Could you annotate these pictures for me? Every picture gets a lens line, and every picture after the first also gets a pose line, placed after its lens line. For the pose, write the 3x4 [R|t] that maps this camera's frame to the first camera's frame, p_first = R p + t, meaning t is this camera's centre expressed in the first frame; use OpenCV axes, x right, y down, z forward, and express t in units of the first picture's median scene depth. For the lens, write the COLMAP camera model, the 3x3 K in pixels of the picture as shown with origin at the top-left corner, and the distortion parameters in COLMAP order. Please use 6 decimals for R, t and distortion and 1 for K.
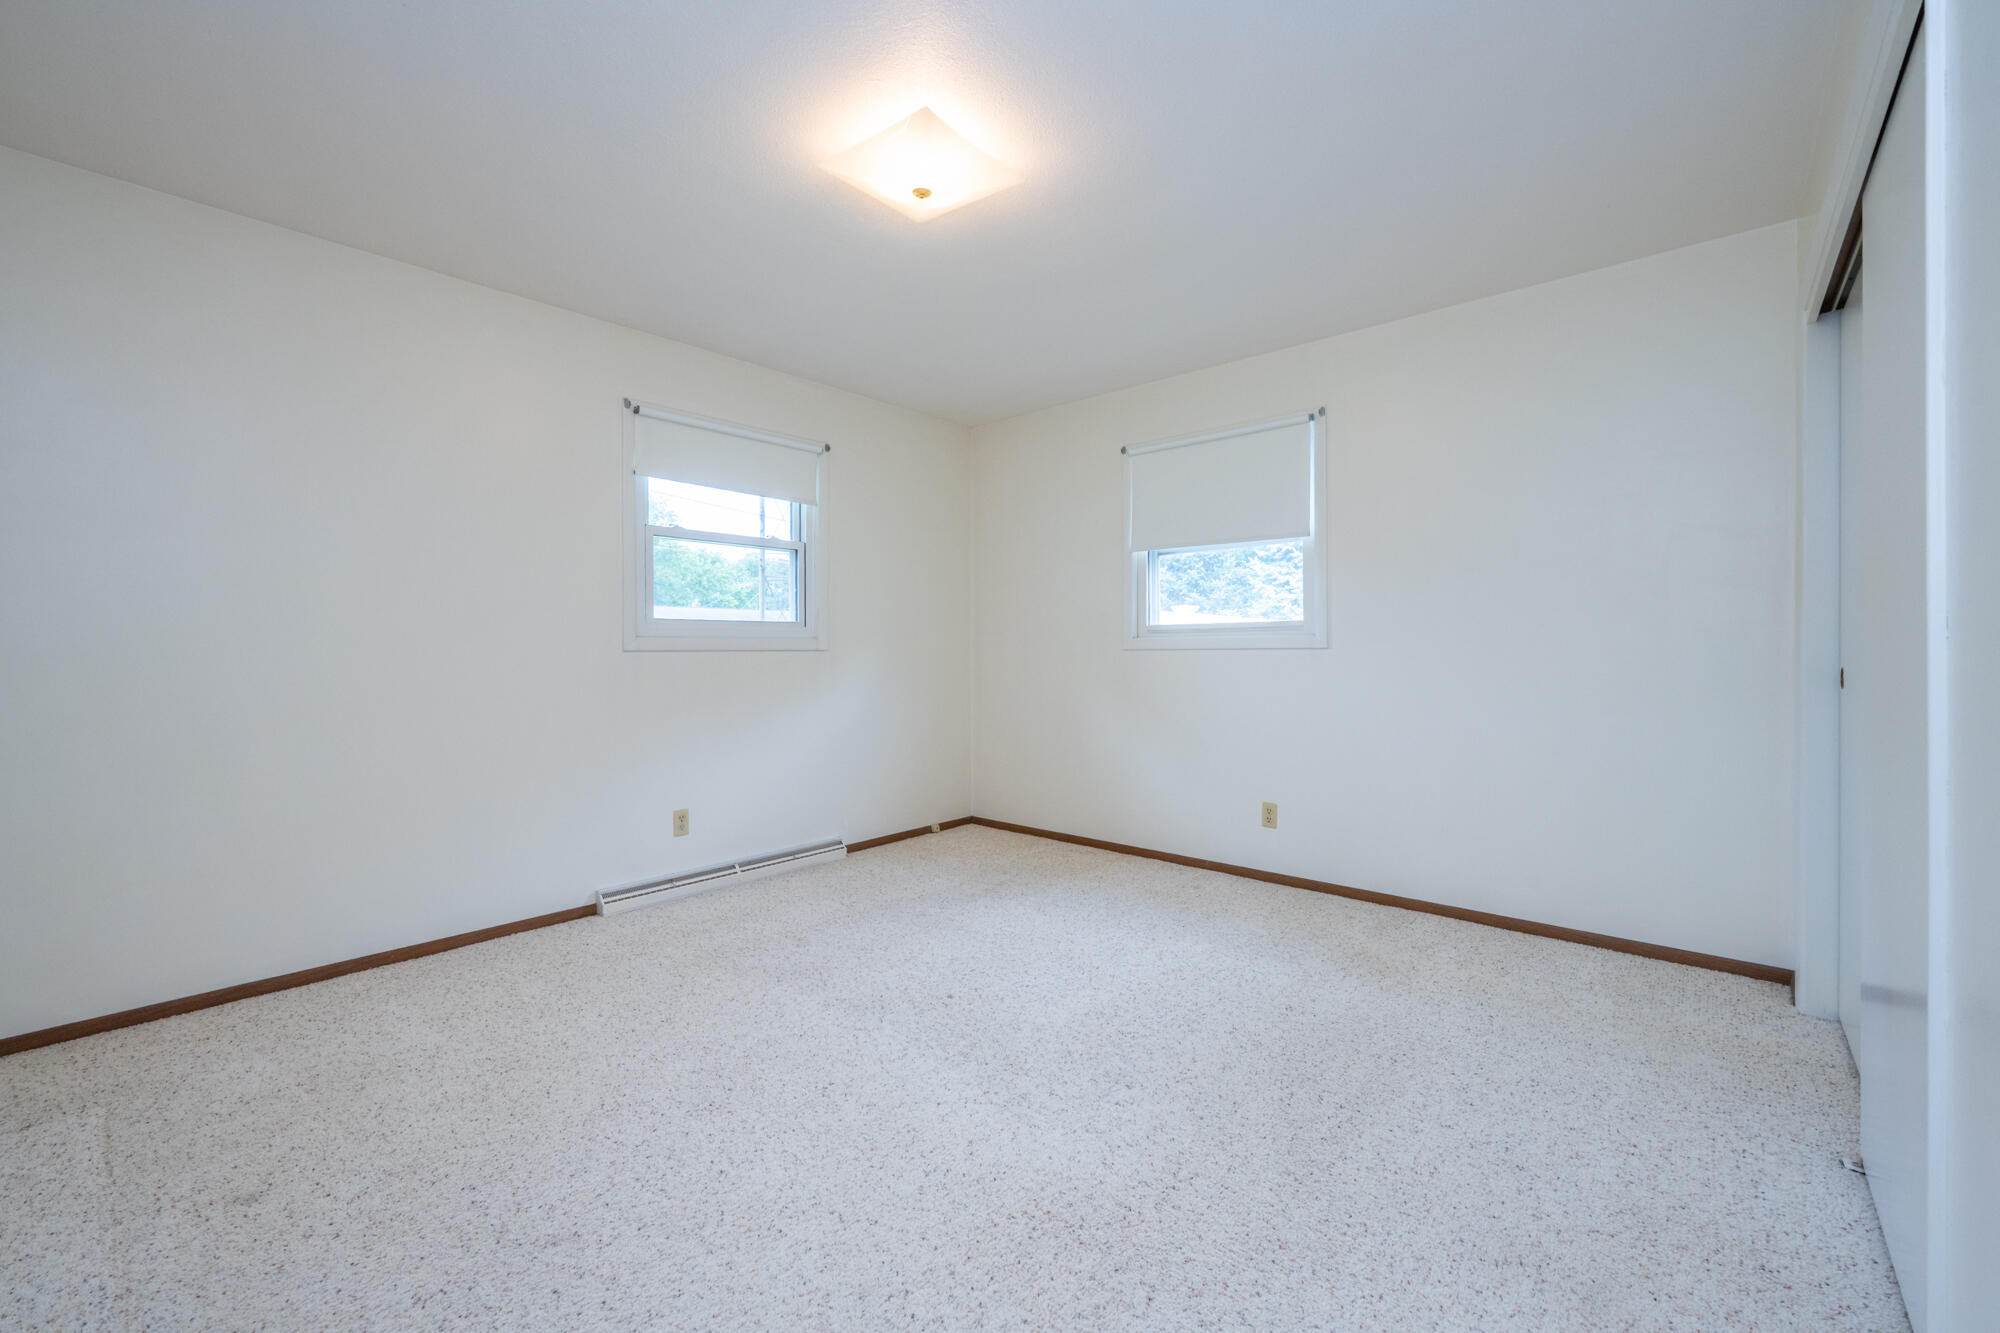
lens RADIAL K [[805.1, 0, 996.1], [0, 805.1, 651.1], [0, 0, 1]] dist [0.001437, 0.000290]
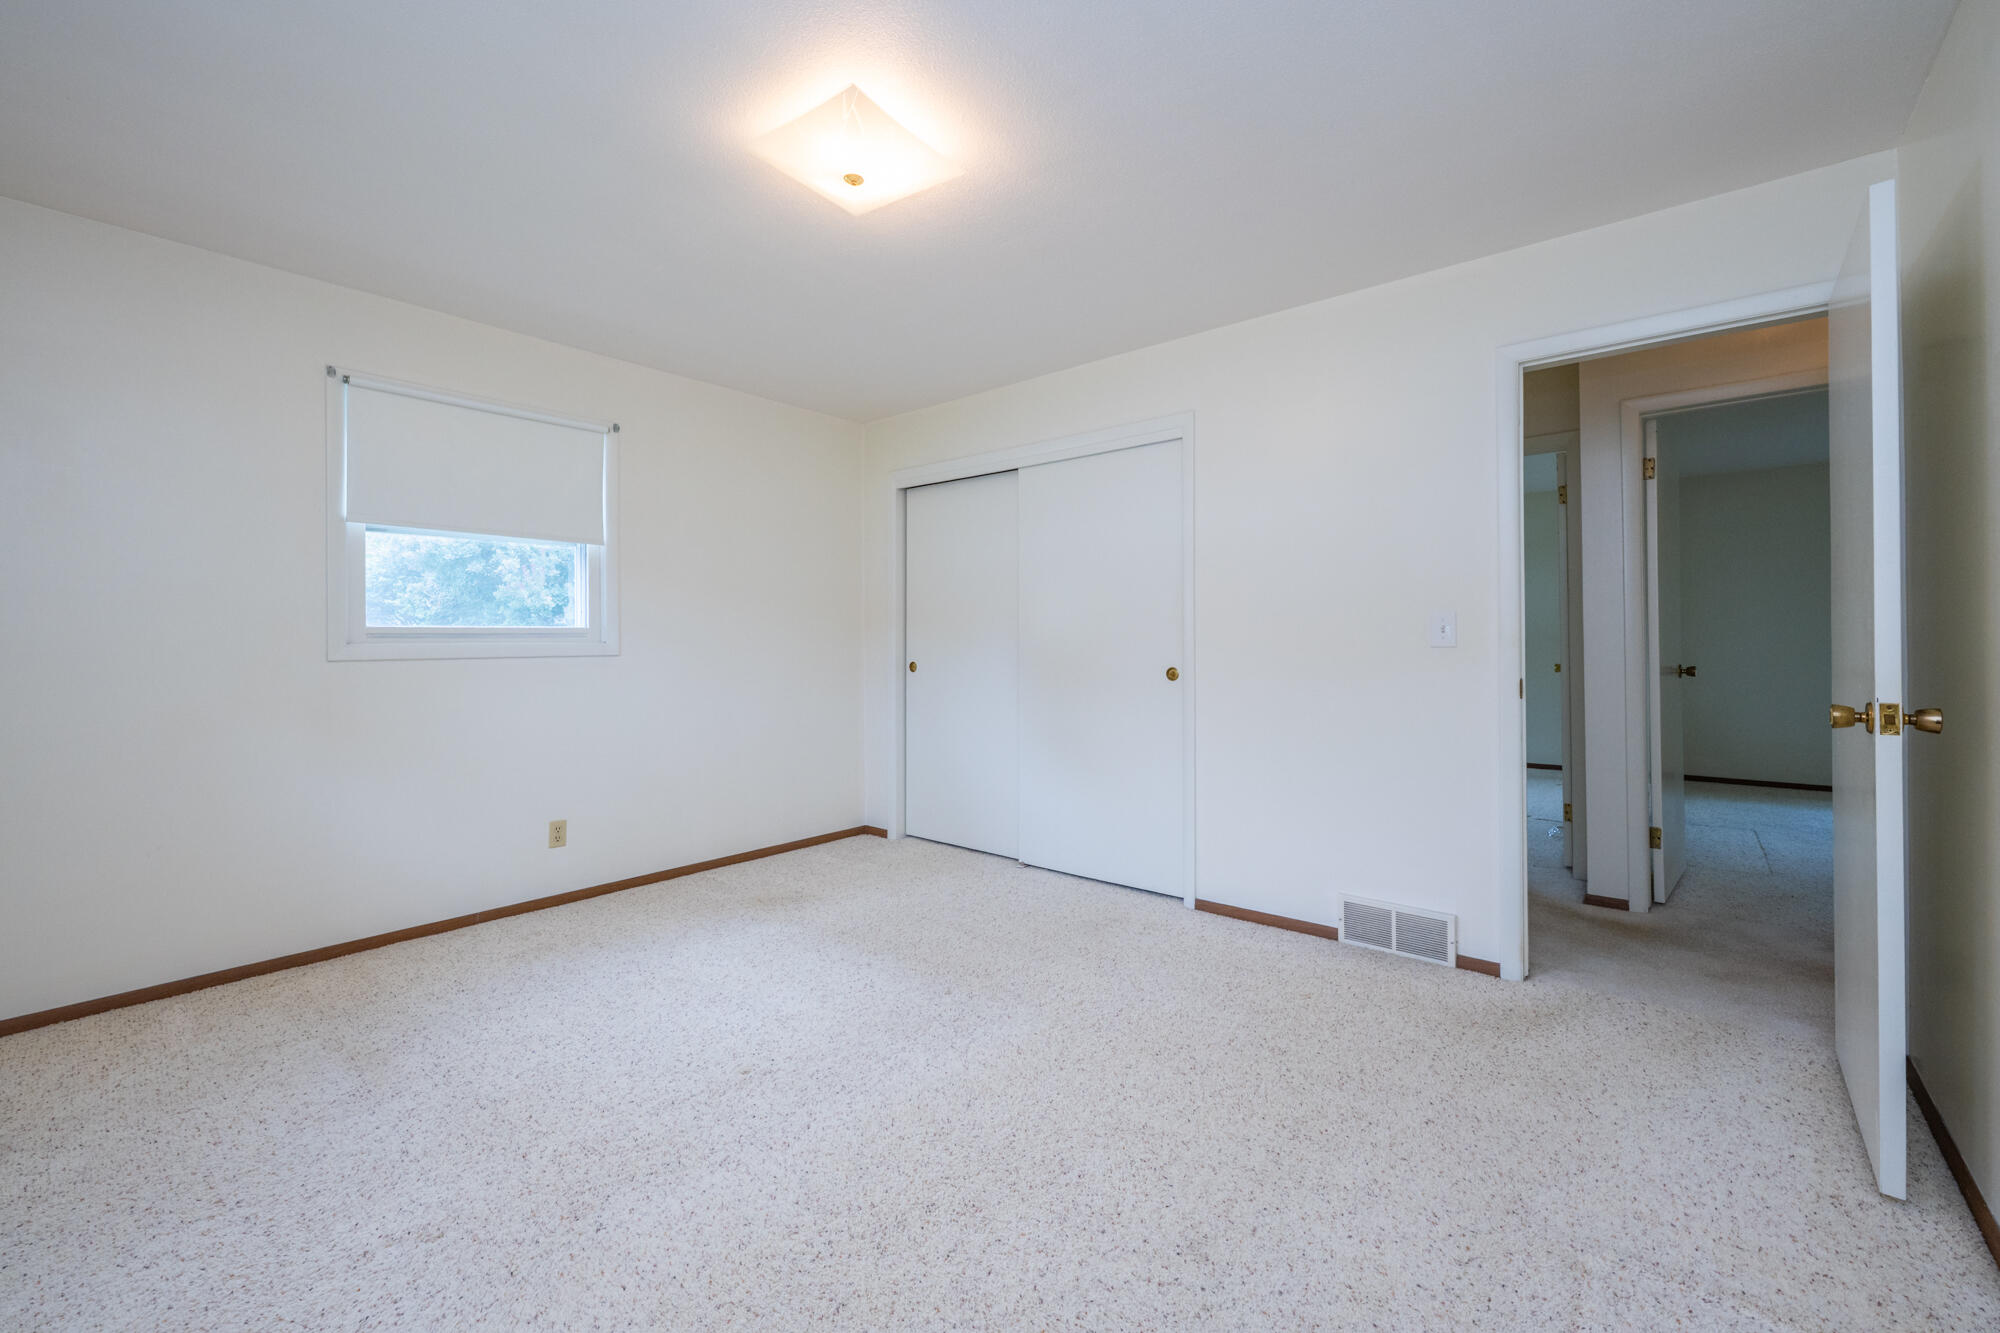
lens RADIAL K [[808.4, 0, 998.3], [0, 808.4, 639.7], [0, 0, 1]] dist [0.000595, 0.000079]
pose [[-0.028752, 0.010199, 0.999535, -0.646469], [0.006994, 0.999926, -0.010002, -0.009903], [-0.999562, 0.006703, -0.028822, 0.533642]]
